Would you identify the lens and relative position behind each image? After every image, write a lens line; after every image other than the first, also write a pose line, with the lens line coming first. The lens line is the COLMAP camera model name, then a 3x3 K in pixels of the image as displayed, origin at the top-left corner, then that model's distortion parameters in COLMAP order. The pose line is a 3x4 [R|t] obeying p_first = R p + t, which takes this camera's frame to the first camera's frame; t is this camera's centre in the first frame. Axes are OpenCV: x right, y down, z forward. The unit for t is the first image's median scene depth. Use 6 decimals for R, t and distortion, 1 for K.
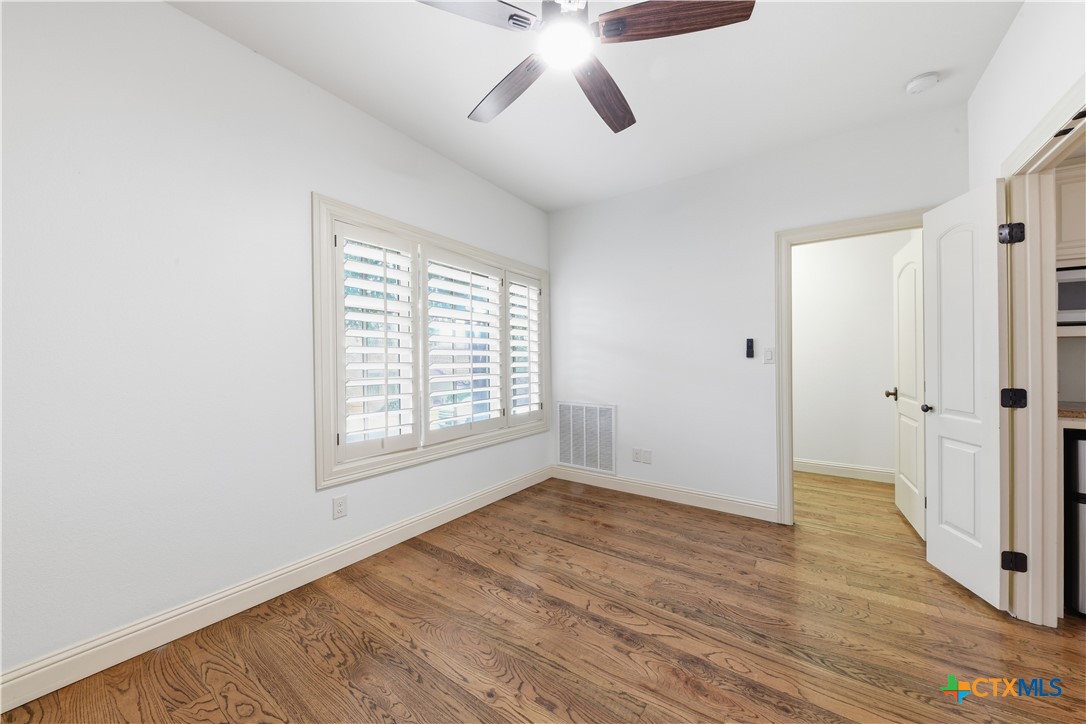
lens RADIAL K [[386.5, 0, 549.3], [0, 386.5, 360.4], [0, 0, 1]] dist [0.000046, -0.000019]
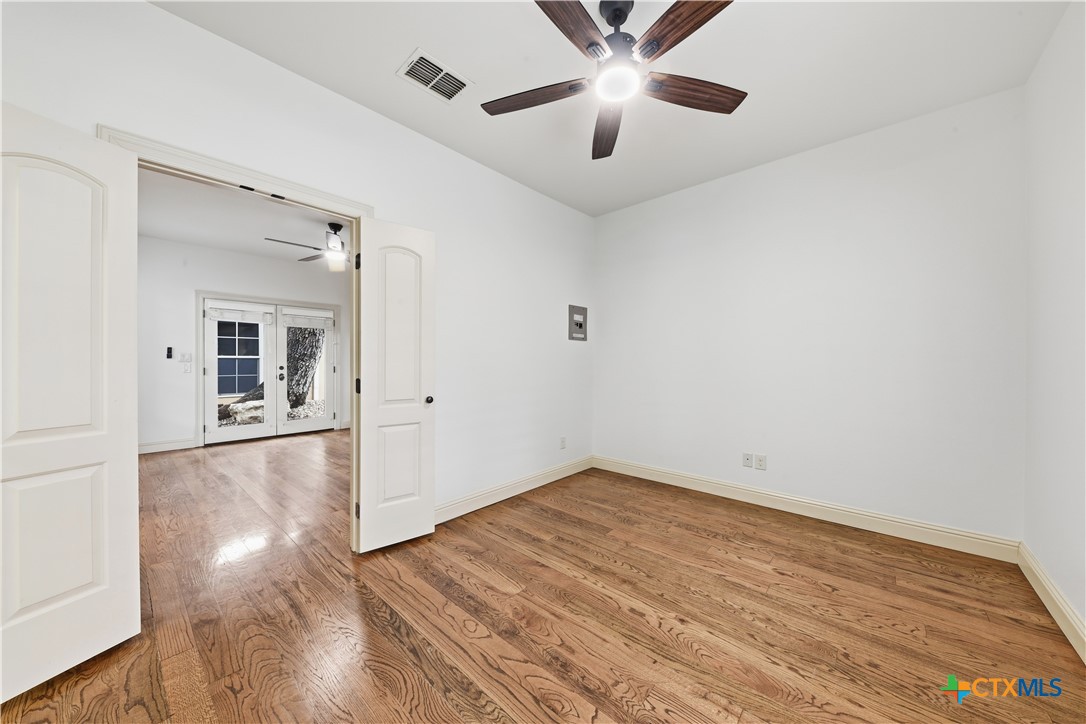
lens RADIAL K [[386.5, 0, 549.3], [0, 386.5, 360.4], [0, 0, 1]] dist [0.000046, -0.000019]
pose [[-0.994384, -0.000534, 0.105831, 0.128434], [-0.000423, 0.999999, 0.001068, 0.006938], [-0.105832, 0.001018, -0.994384, 1.995295]]
